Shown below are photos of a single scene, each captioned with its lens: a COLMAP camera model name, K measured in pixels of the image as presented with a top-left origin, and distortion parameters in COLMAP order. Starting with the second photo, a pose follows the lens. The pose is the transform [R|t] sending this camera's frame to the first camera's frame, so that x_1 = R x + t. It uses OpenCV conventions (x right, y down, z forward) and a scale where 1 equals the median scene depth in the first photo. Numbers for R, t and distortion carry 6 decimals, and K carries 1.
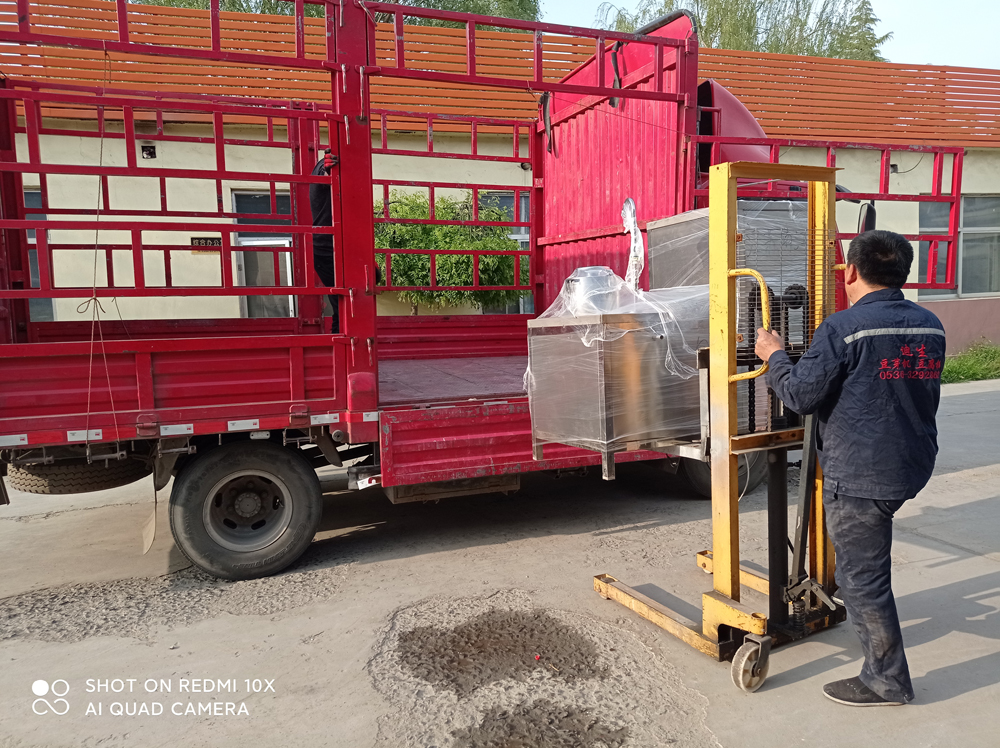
lens RADIAL K [[819.0, 0, 520.2], [0, 819.0, 374.3], [0, 0, 1]] dist [0.114268, -0.237704]
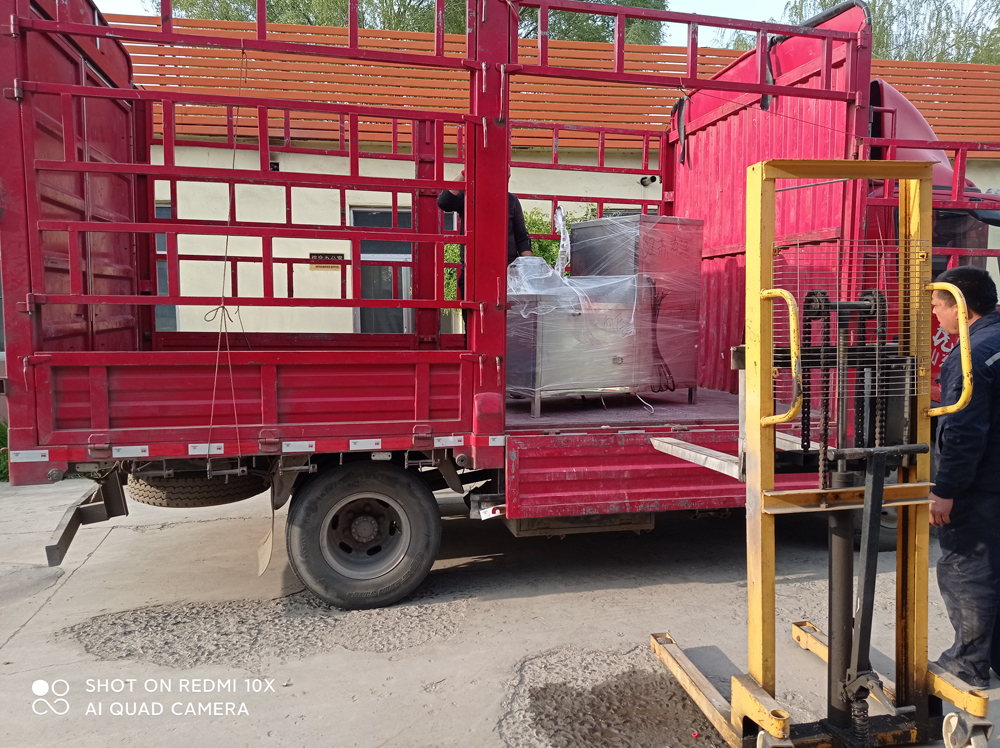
lens RADIAL K [[819.6, 0, 500.0], [0, 819.6, 374.0], [0, 0, 1]] dist [0.123592, -0.251066]
pose [[0.990154, 0.031049, -0.136495, -0.054507], [-0.034897, 0.999055, -0.025893, -0.000024], [0.135562, 0.030401, 0.990302, 0.085042]]
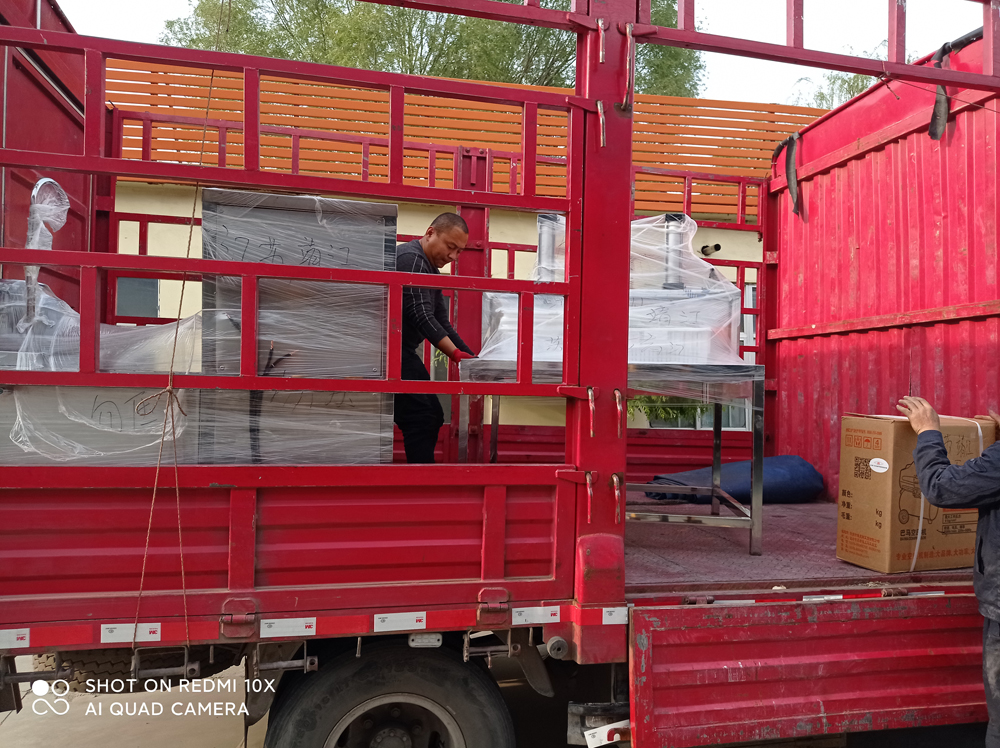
lens RADIAL K [[819.0, 0, 520.2], [0, 819.0, 374.3], [0, 0, 1]] dist [0.114268, -0.237704]
pose [[0.991878, 0.032131, -0.123065, -0.180163], [-0.047568, 0.991062, -0.124634, -0.038018], [0.117960, 0.129476, 0.984541, 0.411240]]
